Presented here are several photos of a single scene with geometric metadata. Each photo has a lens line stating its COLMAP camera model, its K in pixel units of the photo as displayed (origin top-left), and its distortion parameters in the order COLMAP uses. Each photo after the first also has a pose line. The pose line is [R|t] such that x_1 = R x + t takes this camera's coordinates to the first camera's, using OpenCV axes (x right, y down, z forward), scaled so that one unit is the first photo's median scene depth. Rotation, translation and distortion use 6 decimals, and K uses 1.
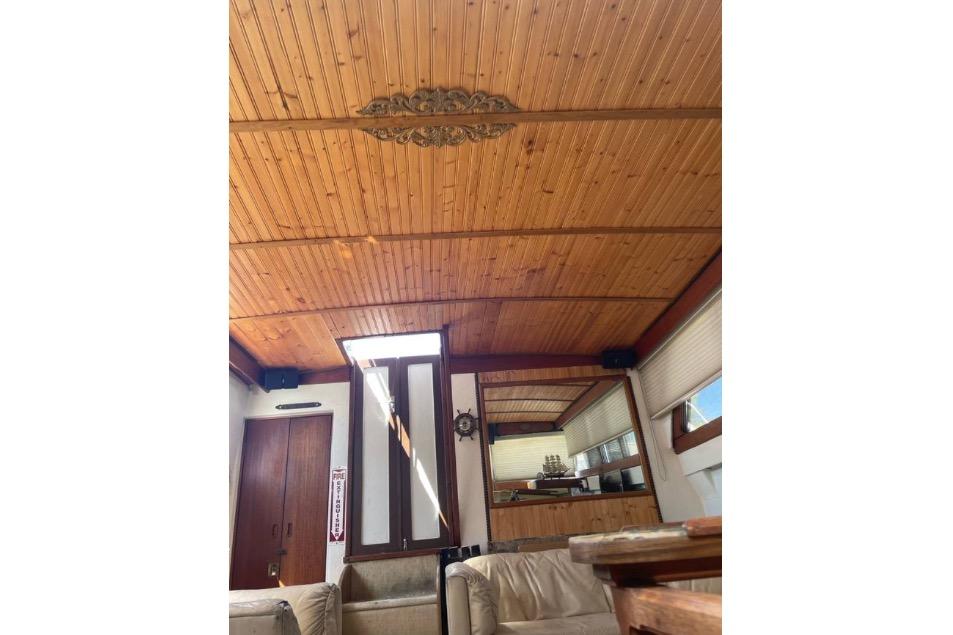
lens RADIAL K [[477.6, 0, 476.5], [0, 477.6, 317.5], [0, 0, 1]] dist [0.002263, -0.058904]
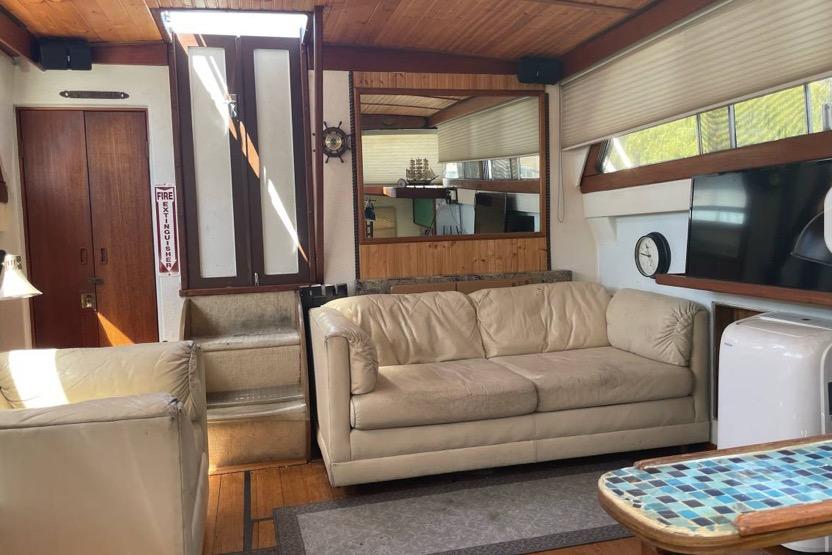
lens RADIAL K [[620.5, 0, 416.0], [0, 620.5, 277.5], [0, 0, 1]] dist [0.010333, -0.093376]
pose [[0.982316, 0.033050, 0.184292, -0.071055], [-0.118802, 0.870795, 0.477076, -0.076854], [-0.144713, -0.490534, 0.859322, 0.018828]]
